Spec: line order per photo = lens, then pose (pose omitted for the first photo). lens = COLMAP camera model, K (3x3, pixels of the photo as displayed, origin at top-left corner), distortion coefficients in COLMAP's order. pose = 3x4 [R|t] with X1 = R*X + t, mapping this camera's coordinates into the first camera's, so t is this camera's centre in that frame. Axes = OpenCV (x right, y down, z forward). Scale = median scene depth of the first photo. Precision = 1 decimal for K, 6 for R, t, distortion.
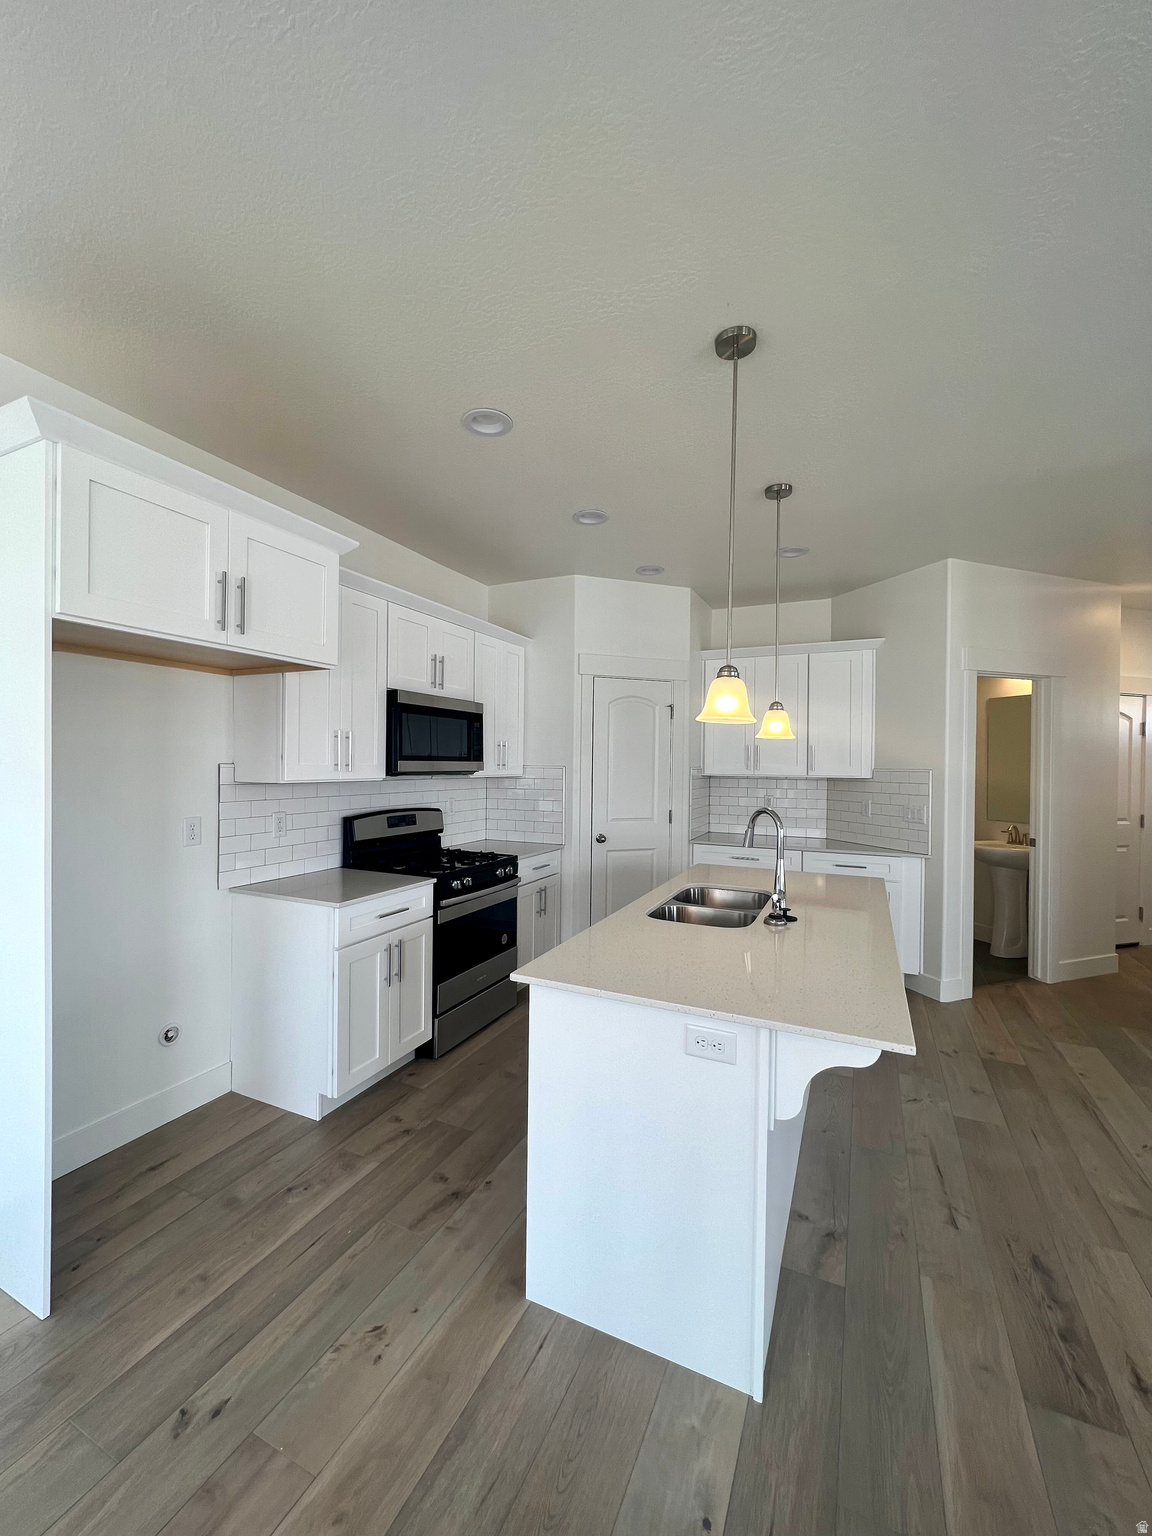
lens RADIAL K [[617.5, 0, 574.2], [0, 617.5, 763.5], [0, 0, 1]] dist [-0.012968, -0.000013]
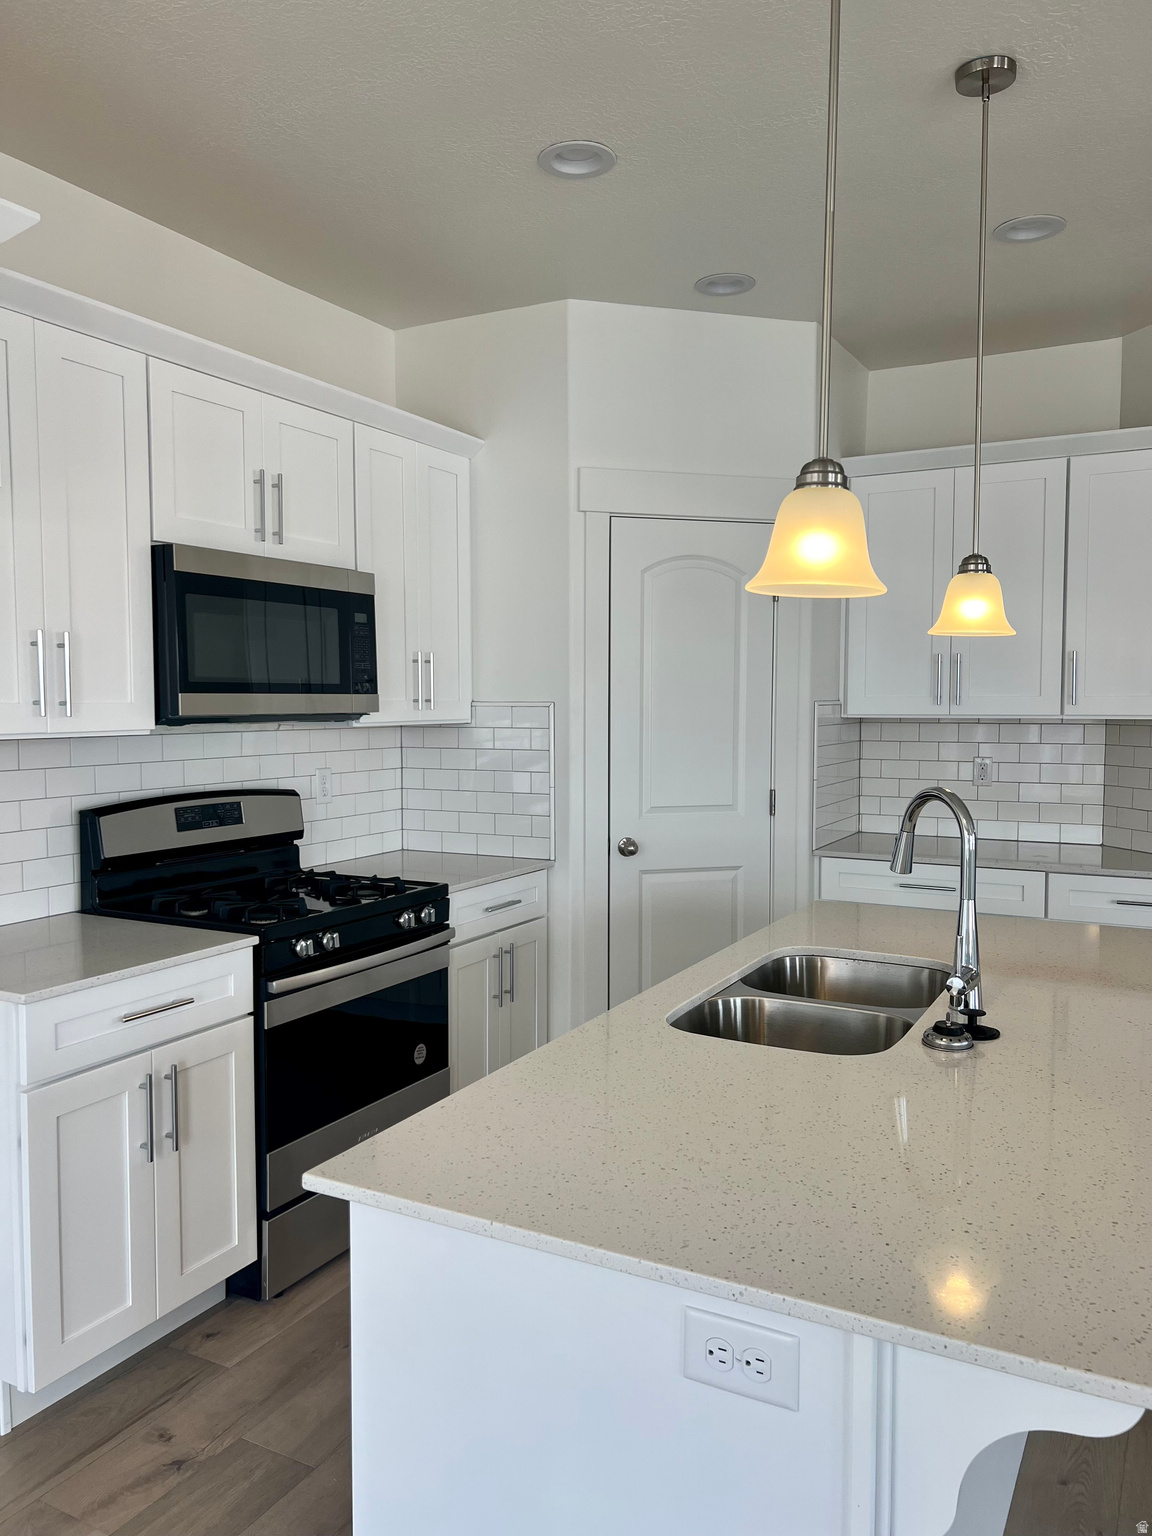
lens RADIAL K [[1164.9, 0, 576.0], [0, 1164.9, 768.0], [0, 0, 1]] dist [0.049920, -0.065856]
pose [[0.998600, -0.007835, -0.052319, 0.067087], [0.010978, 0.998135, 0.060053, 0.002049], [0.051751, -0.060543, 0.996823, 0.095196]]
